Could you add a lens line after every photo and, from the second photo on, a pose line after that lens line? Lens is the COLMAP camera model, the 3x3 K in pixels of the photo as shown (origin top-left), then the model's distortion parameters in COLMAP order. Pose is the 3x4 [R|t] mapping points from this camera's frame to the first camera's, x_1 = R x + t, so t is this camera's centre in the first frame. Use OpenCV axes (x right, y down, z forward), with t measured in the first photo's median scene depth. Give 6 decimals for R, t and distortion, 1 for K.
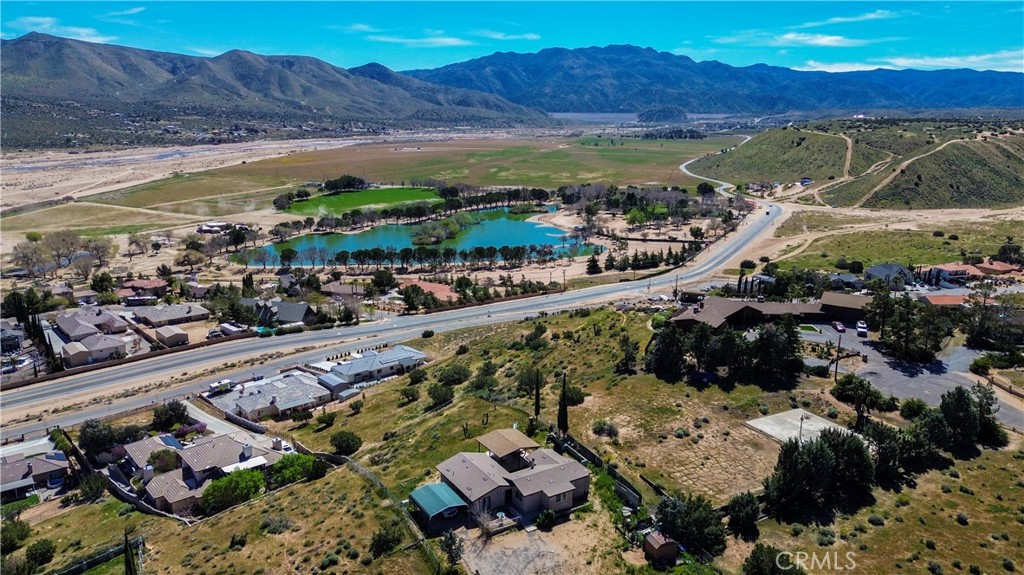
lens RADIAL K [[725.2, 0, 513.7], [0, 725.2, 289.6], [0, 0, 1]] dist [0.070818, -0.064669]
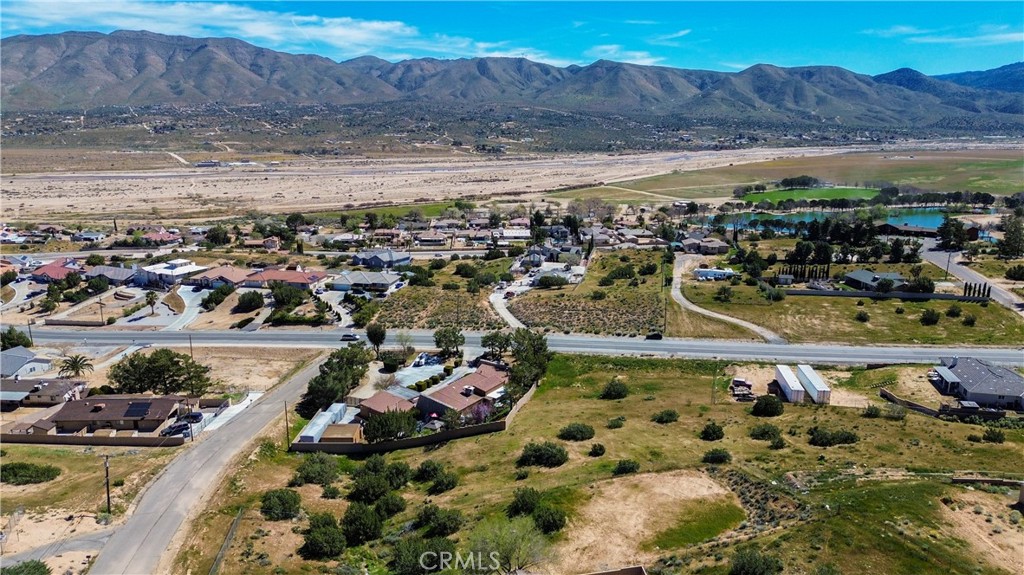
lens RADIAL K [[725.2, 0, 511.3], [0, 725.2, 288.2], [0, 0, 1]] dist [0.070818, -0.064669]
pose [[0.784028, 0.137834, -0.605229, 0.051100], [-0.146641, 0.988564, 0.035171, 0.018505], [0.603156, 0.061176, 0.795274, -0.078224]]
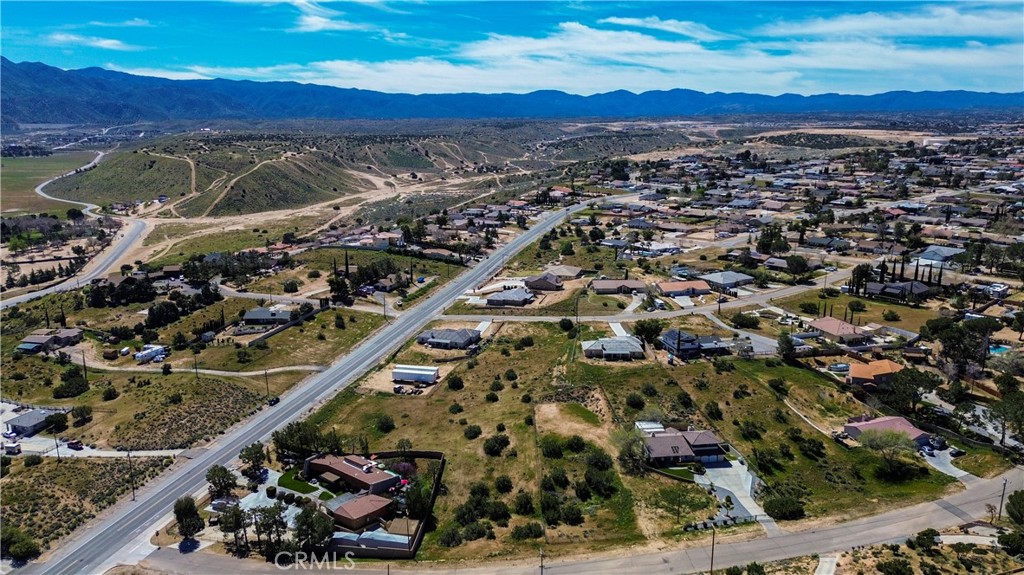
lens RADIAL K [[725.2, 0, 514.0], [0, 725.2, 289.0], [0, 0, 1]] dist [0.070818, -0.064669]
pose [[0.689338, -0.173408, 0.703380, -0.032096], [0.177588, 0.981753, 0.067994, 0.008066], [-0.702336, 0.078041, 0.707555, -0.099386]]
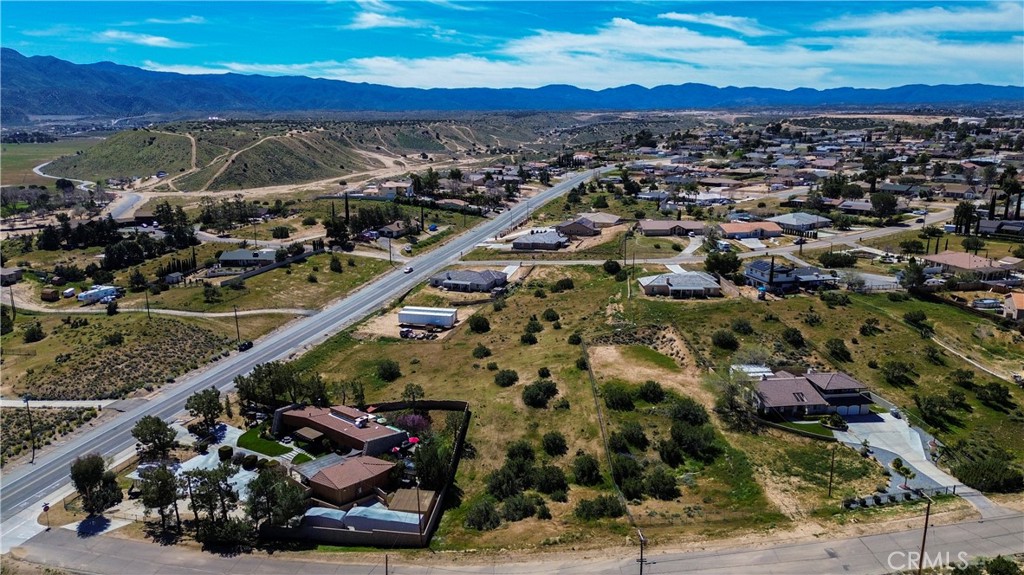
lens RADIAL K [[725.2, 0, 514.1], [0, 725.2, 289.7], [0, 0, 1]] dist [0.070818, -0.064669]
pose [[0.699250, -0.176224, 0.692816, -0.019382], [0.177244, 0.981617, 0.070794, 0.018048], [-0.692556, 0.073295, 0.717631, -0.079466]]
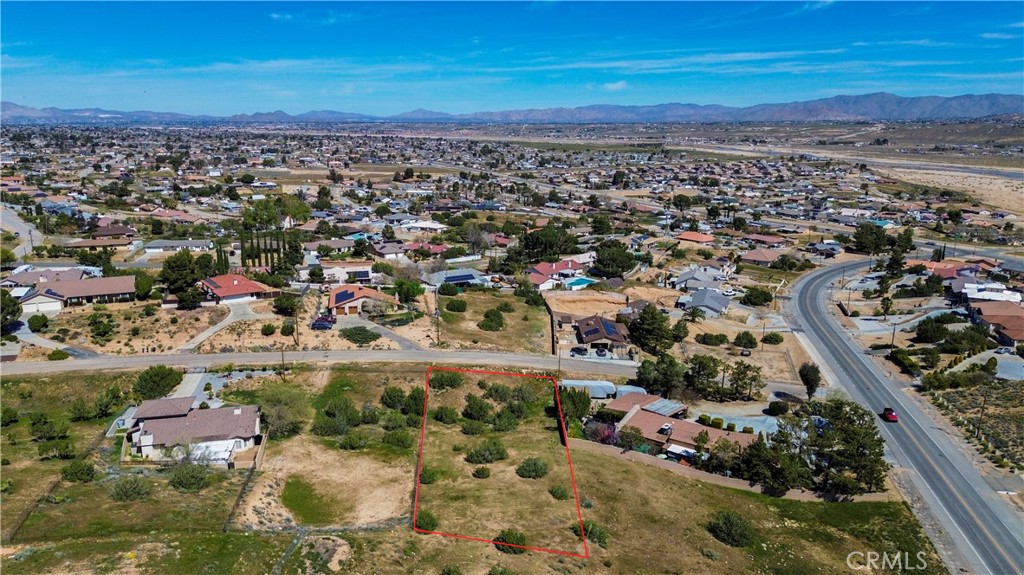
lens RADIAL K [[725.2, 0, 513.8], [0, 725.2, 289.1], [0, 0, 1]] dist [0.070818, -0.064669]
pose [[-0.639904, 0.164684, -0.750601, 0.059175], [-0.192711, 0.911164, 0.364202, 0.001771], [0.743899, 0.377703, -0.551321, -0.010317]]
